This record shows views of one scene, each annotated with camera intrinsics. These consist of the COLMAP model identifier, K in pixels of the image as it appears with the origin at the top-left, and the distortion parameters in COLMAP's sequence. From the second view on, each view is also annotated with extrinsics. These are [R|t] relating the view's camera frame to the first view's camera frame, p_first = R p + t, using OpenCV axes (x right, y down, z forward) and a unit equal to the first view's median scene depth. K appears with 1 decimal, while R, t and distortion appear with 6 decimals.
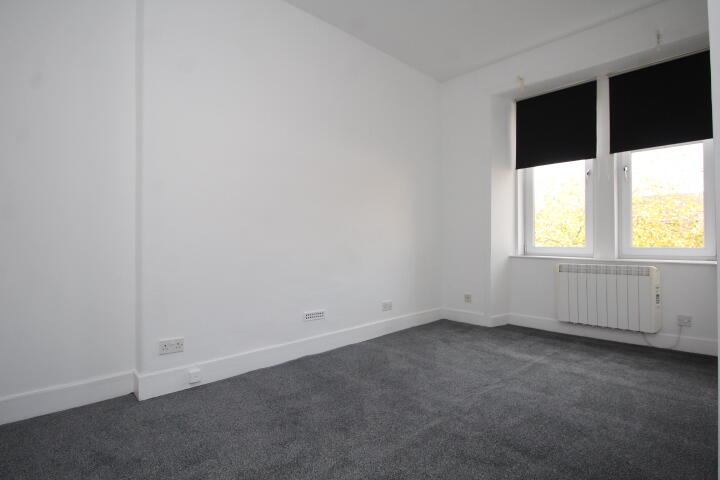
lens RADIAL K [[349.5, 0, 360.0], [0, 349.5, 239.5], [0, 0, 1]] dist [-0.001168, -0.000484]
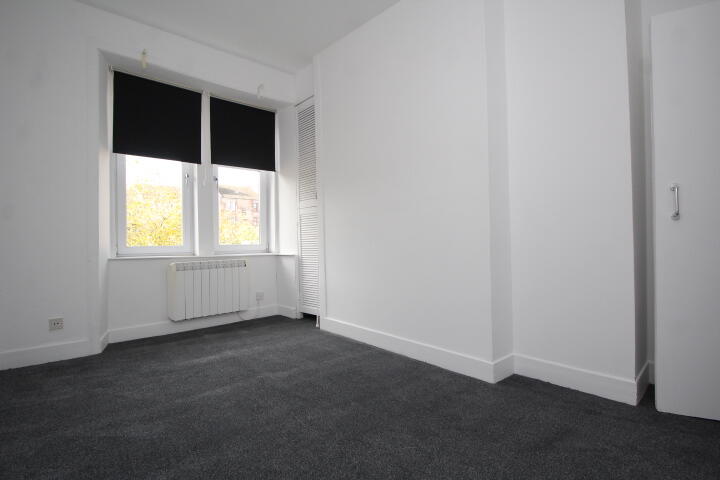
lens RADIAL K [[349.5, 0, 360.0], [0, 349.5, 241.6], [0, 0, 1]] dist [-0.001168, -0.000484]
pose [[0.059710, -0.008727, 0.998178, -0.400186], [-0.001338, 0.999960, 0.008823, -0.000223], [-0.998215, -0.001862, 0.059696, 0.443116]]
